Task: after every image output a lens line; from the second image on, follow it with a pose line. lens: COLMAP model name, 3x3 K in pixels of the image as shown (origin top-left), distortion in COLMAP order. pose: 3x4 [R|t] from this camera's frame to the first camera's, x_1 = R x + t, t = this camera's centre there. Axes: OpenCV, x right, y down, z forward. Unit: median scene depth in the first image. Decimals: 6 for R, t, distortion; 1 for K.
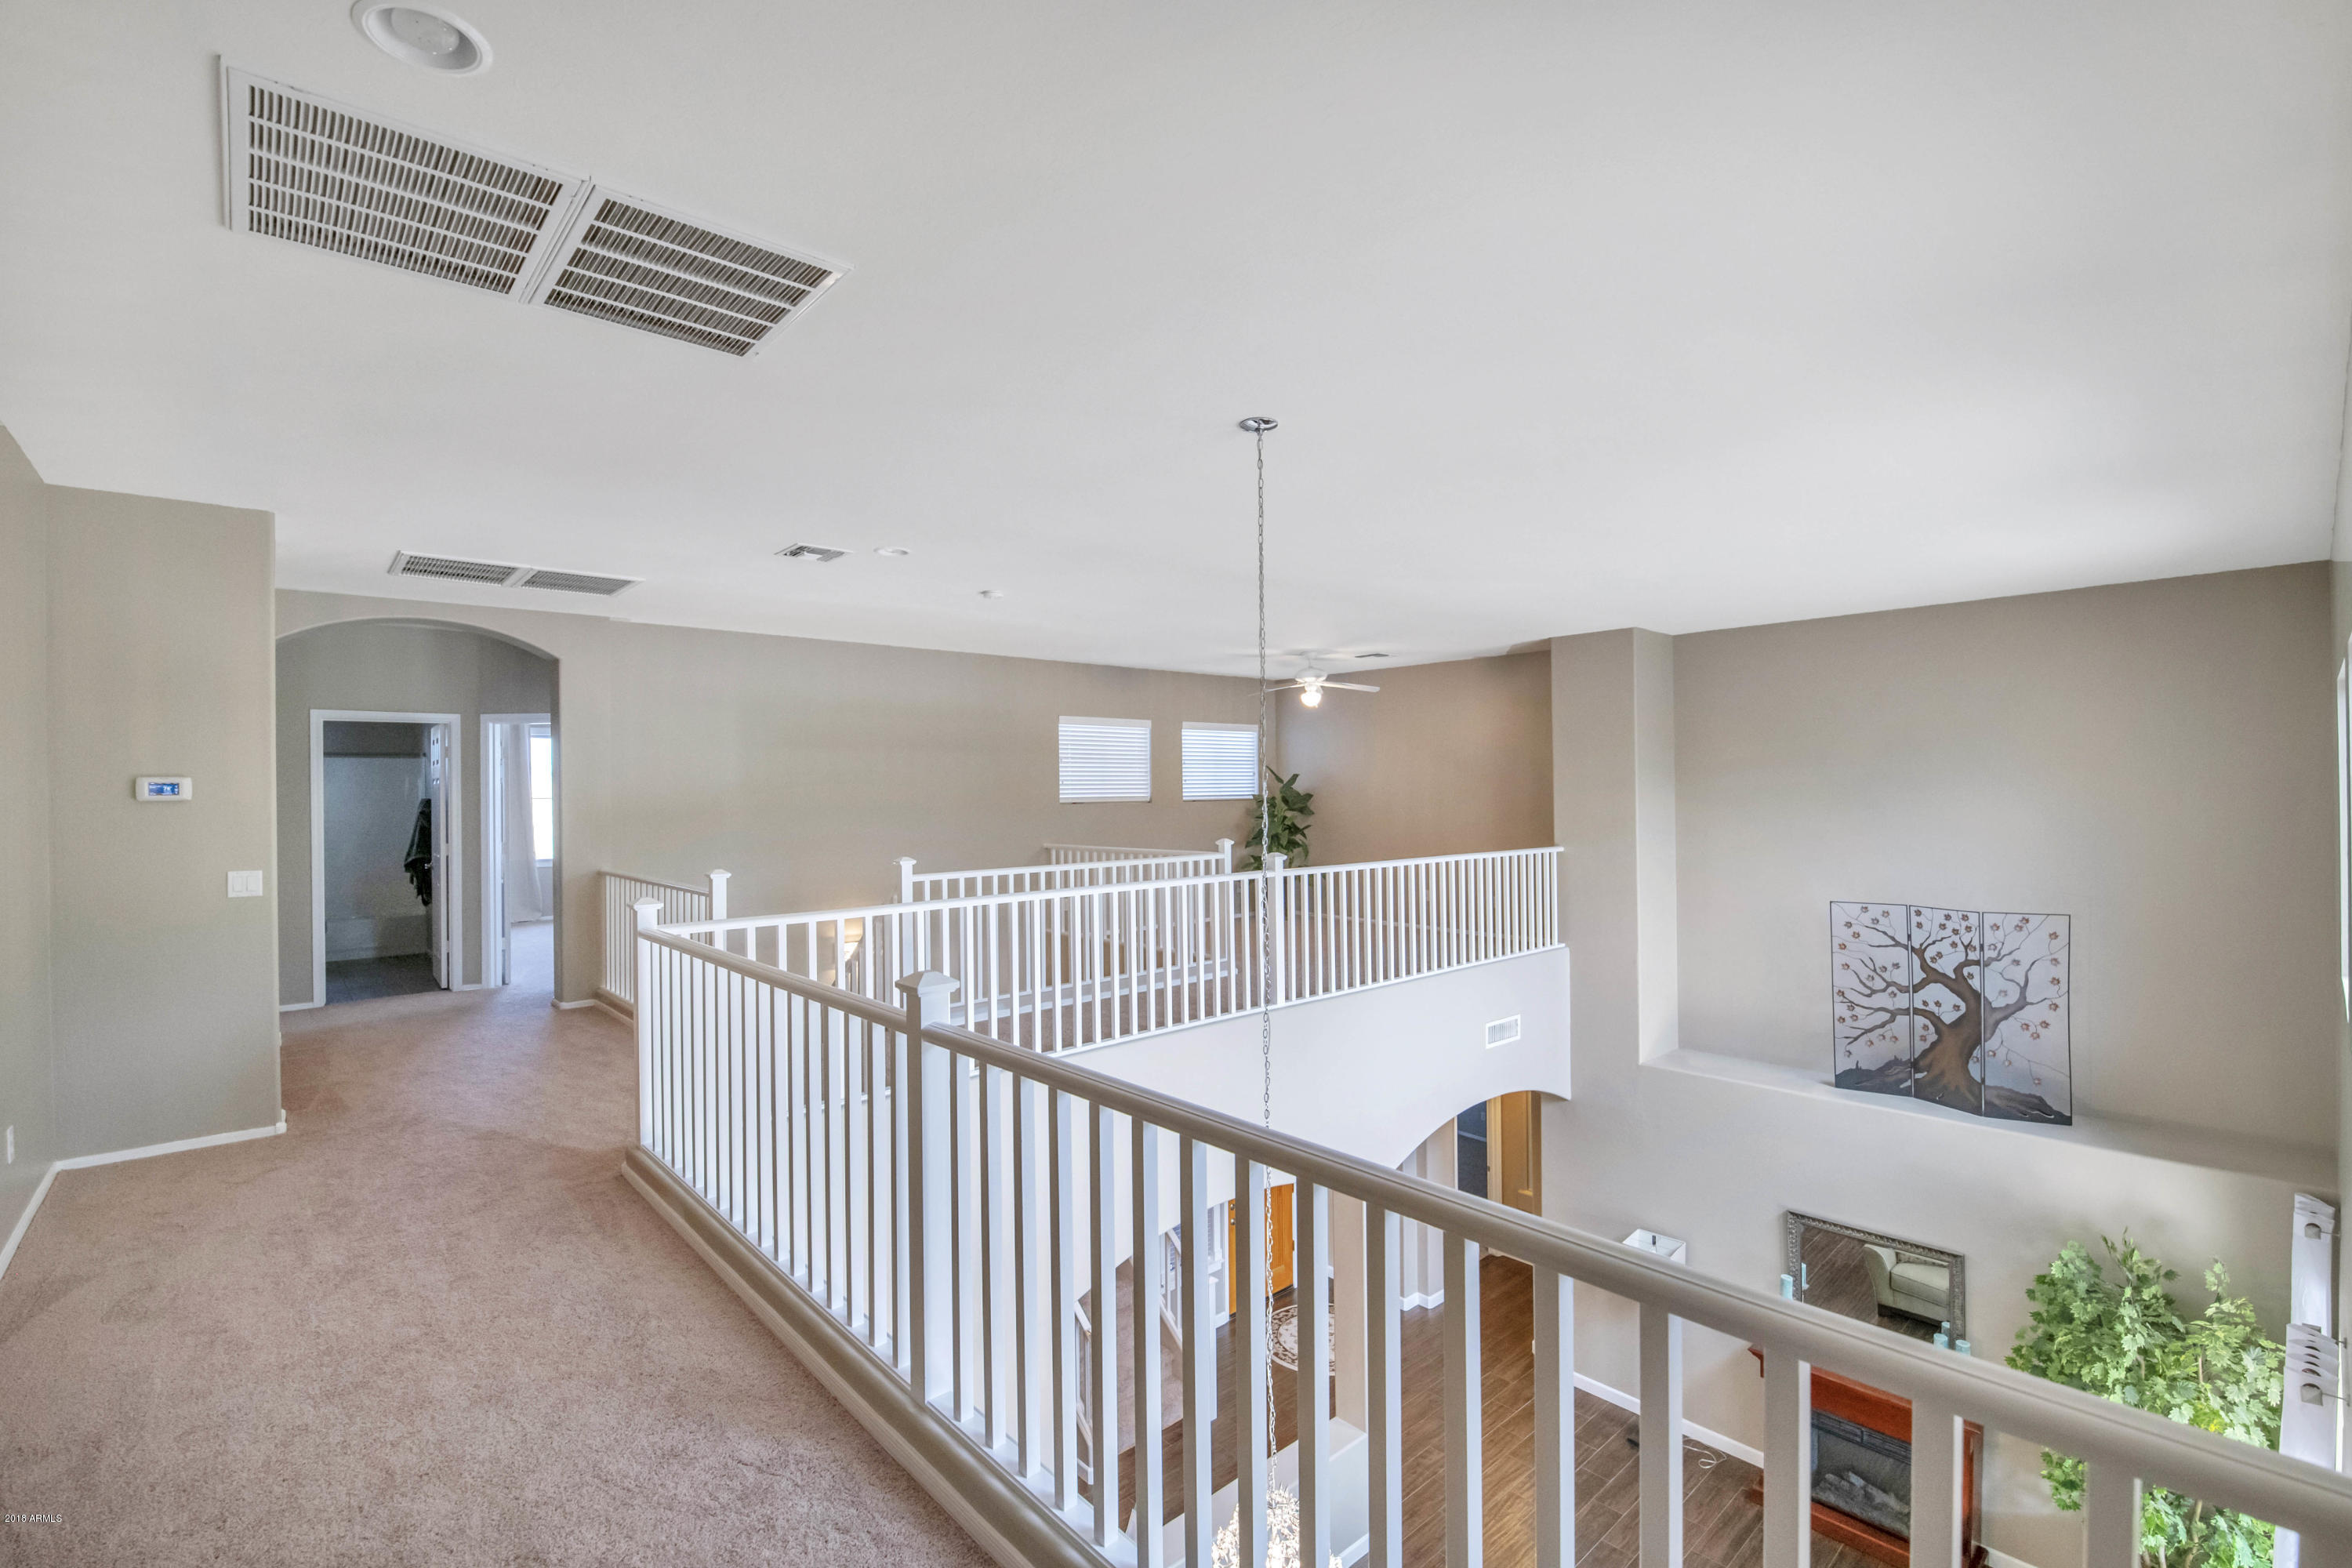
lens RADIAL K [[1026.5, 0, 1186.0], [0, 1026.5, 770.3], [0, 0, 1]] dist [-0.010732, -0.007056]
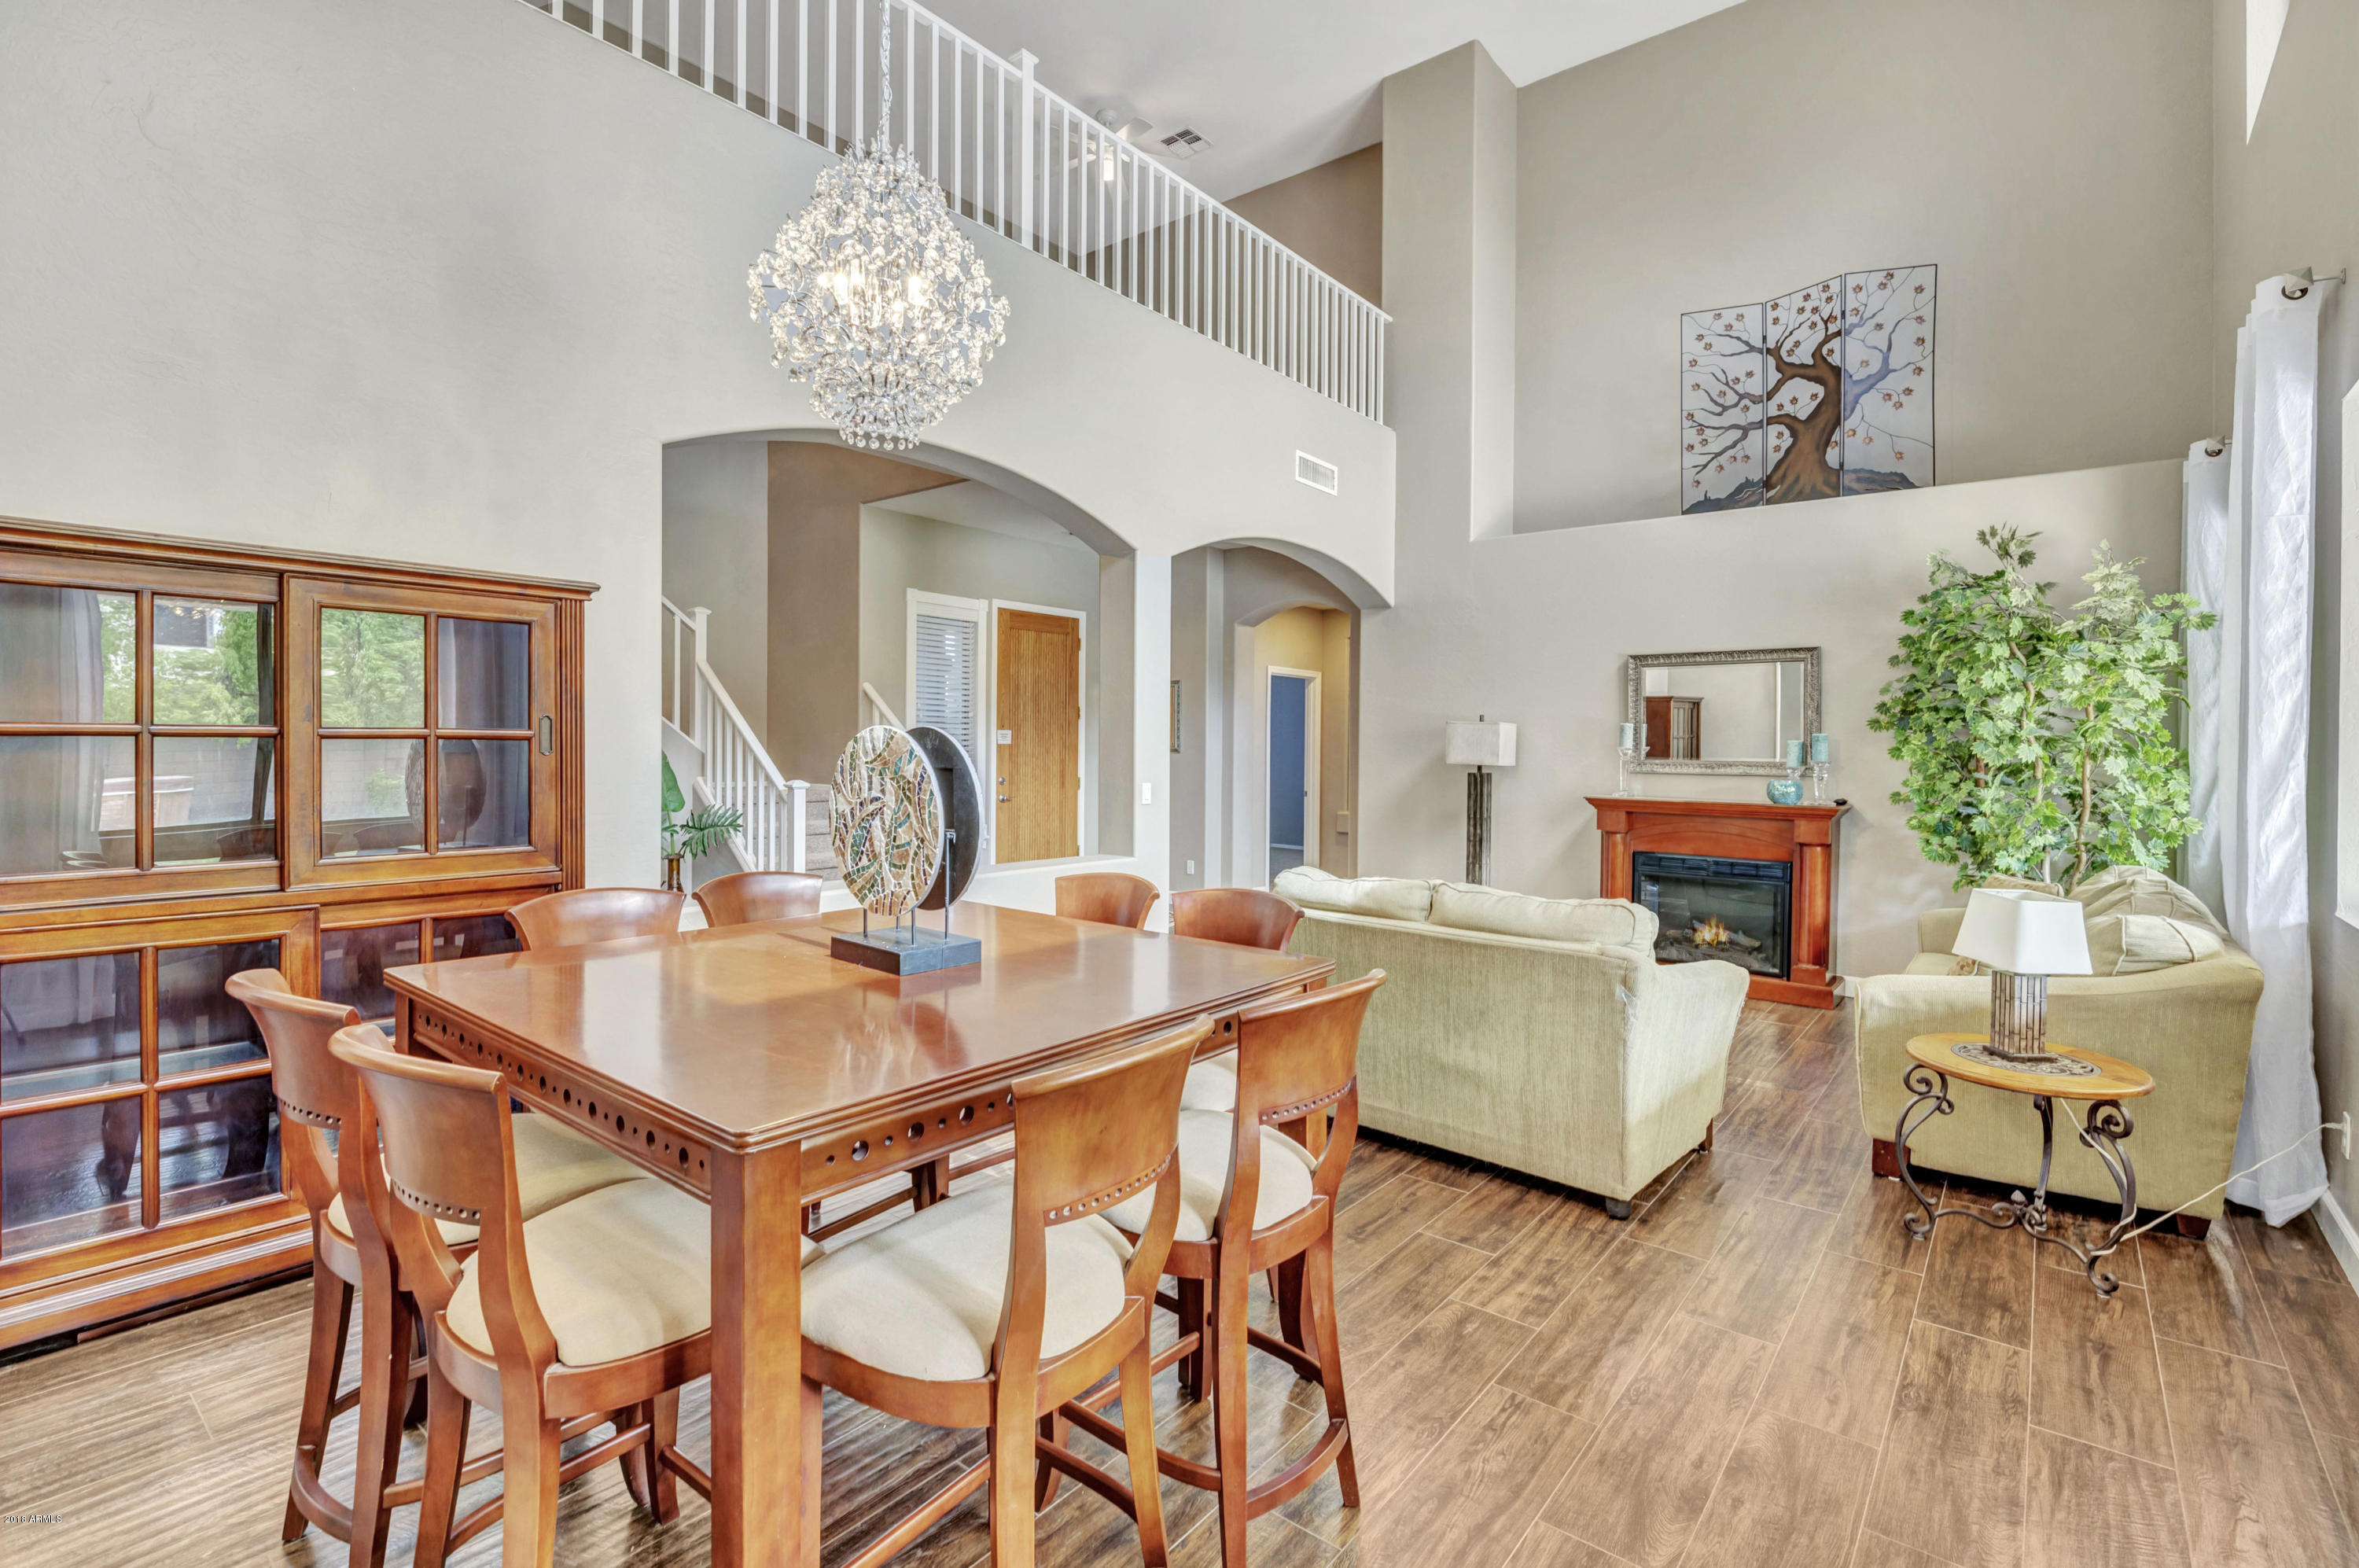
lens RADIAL K [[1029.5, 0, 1193.5], [0, 1029.5, 793.3], [0, 0, 1]] dist [-0.010732, -0.007056]
pose [[0.988967, 0.017162, 0.147138, 0.098823], [-0.021144, 0.999450, 0.025540, 0.555562], [-0.146619, -0.028369, 0.988786, 0.188995]]
